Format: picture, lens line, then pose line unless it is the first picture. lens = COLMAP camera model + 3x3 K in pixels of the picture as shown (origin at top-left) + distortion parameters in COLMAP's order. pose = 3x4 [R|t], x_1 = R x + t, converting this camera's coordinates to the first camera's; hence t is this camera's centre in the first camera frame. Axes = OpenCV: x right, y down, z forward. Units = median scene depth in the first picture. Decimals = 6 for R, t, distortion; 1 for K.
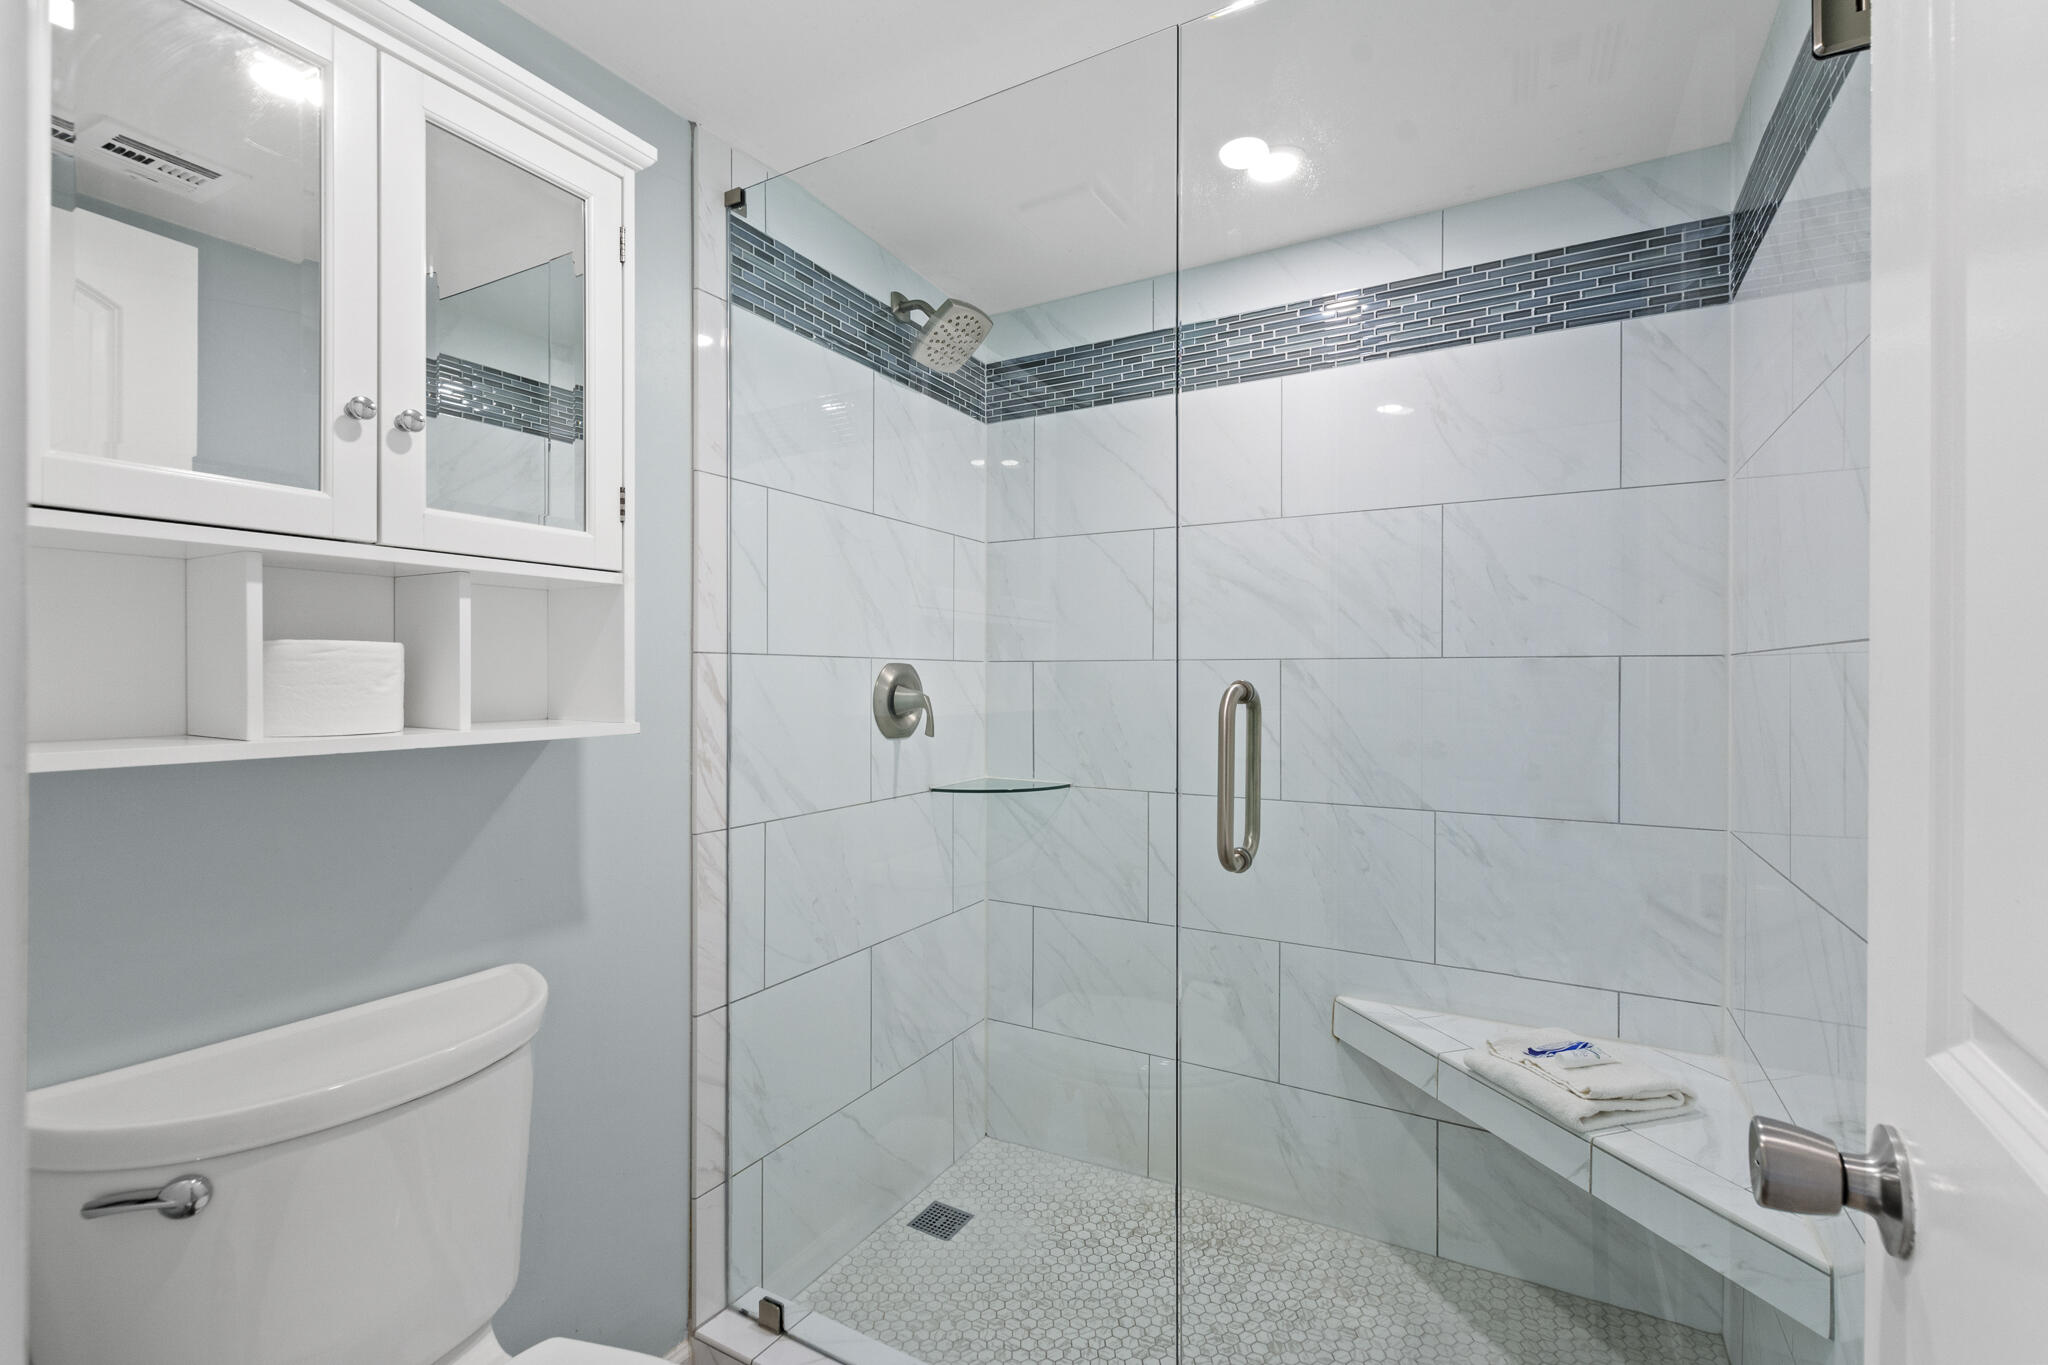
lens RADIAL K [[890.4, 0, 1026.2], [0, 890.4, 681.8], [0, 0, 1]] dist [0.003739, -0.001605]
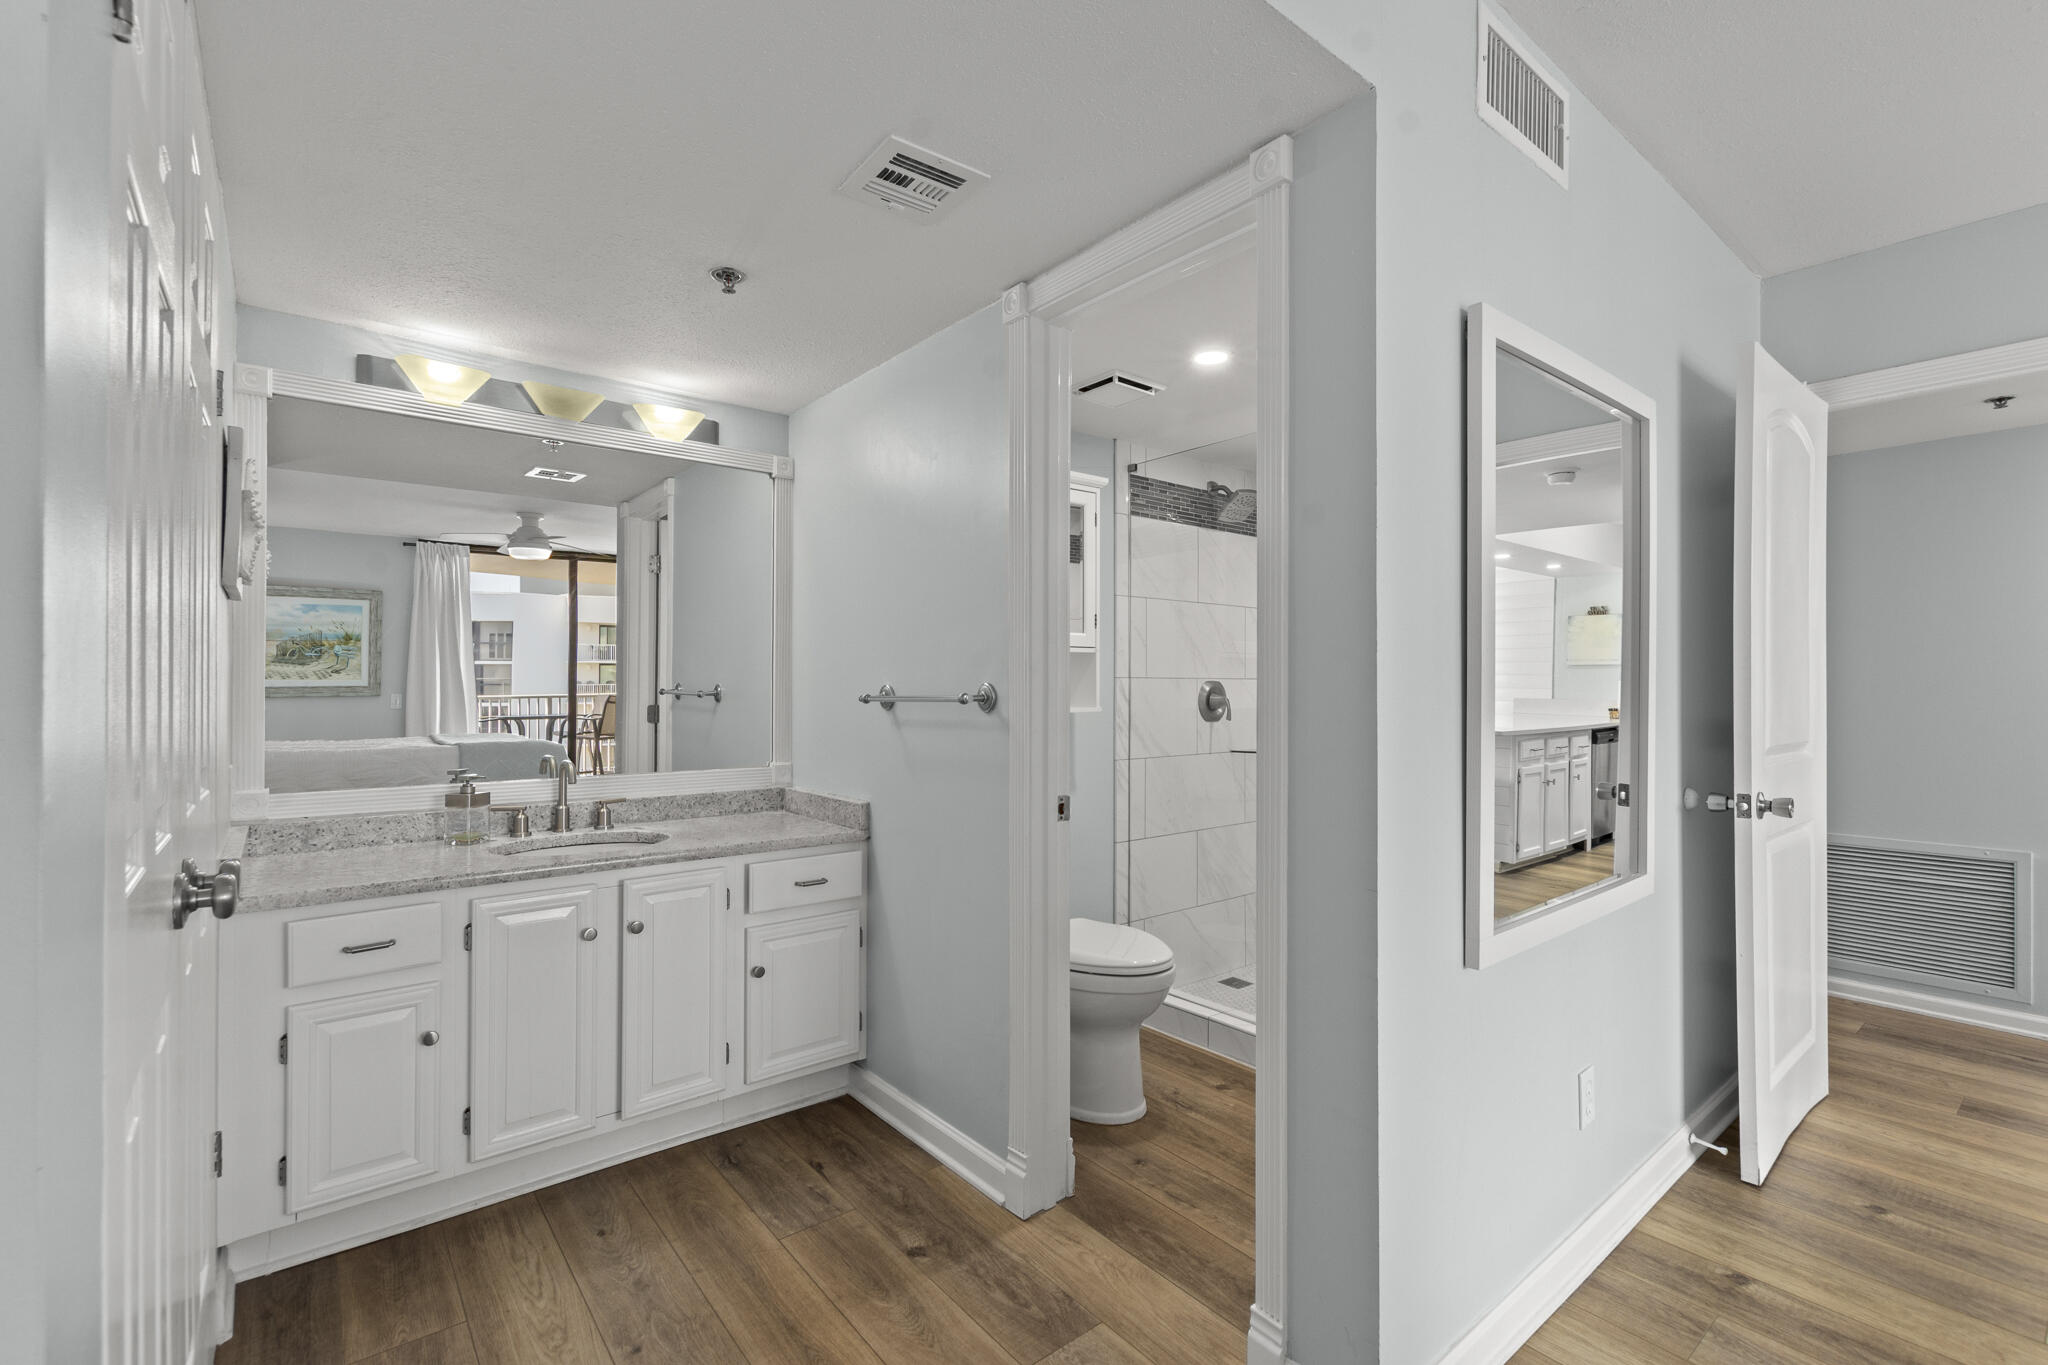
lens RADIAL K [[890.4, 0, 1044.0], [0, 890.4, 684.4], [0, 0, 1]] dist [0.003739, -0.001605]
pose [[0.936878, -0.002554, -0.349646, 0.222038], [-0.000057, 0.999972, -0.007457, 0.000208], [0.349656, 0.007006, 0.936852, -1.075958]]
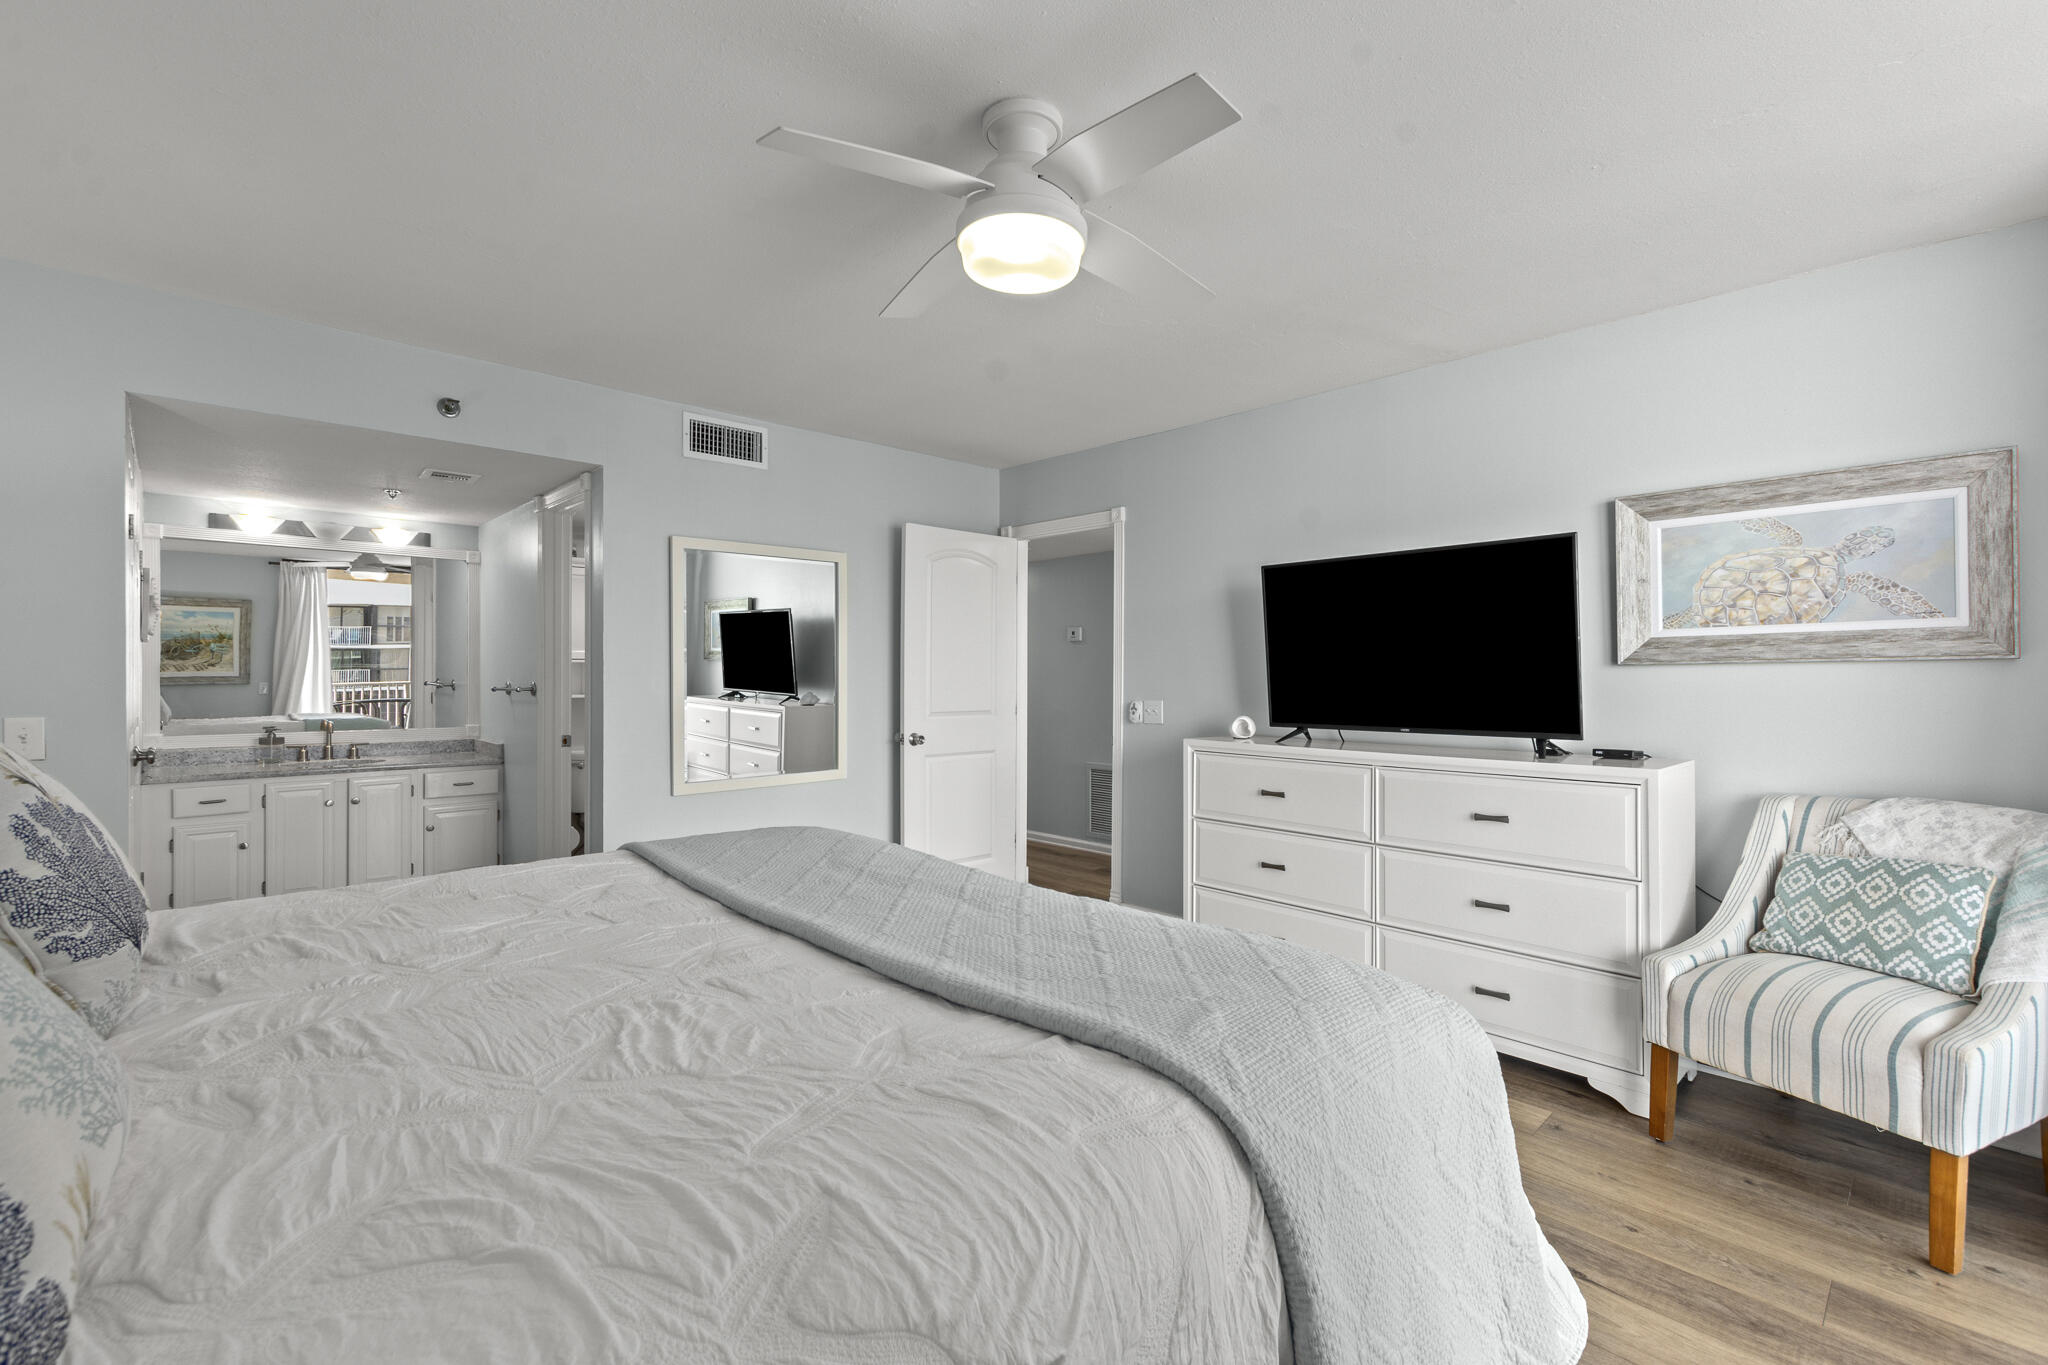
lens RADIAL K [[890.4, 0, 1048.6], [0, 890.4, 673.5], [0, 0, 1]] dist [0.003739, -0.001605]
pose [[0.960593, 0.000090, -0.277960, 1.973161], [-0.000823, 0.999996, -0.002521, -0.032232], [0.277959, 0.002650, 0.960589, -2.067251]]
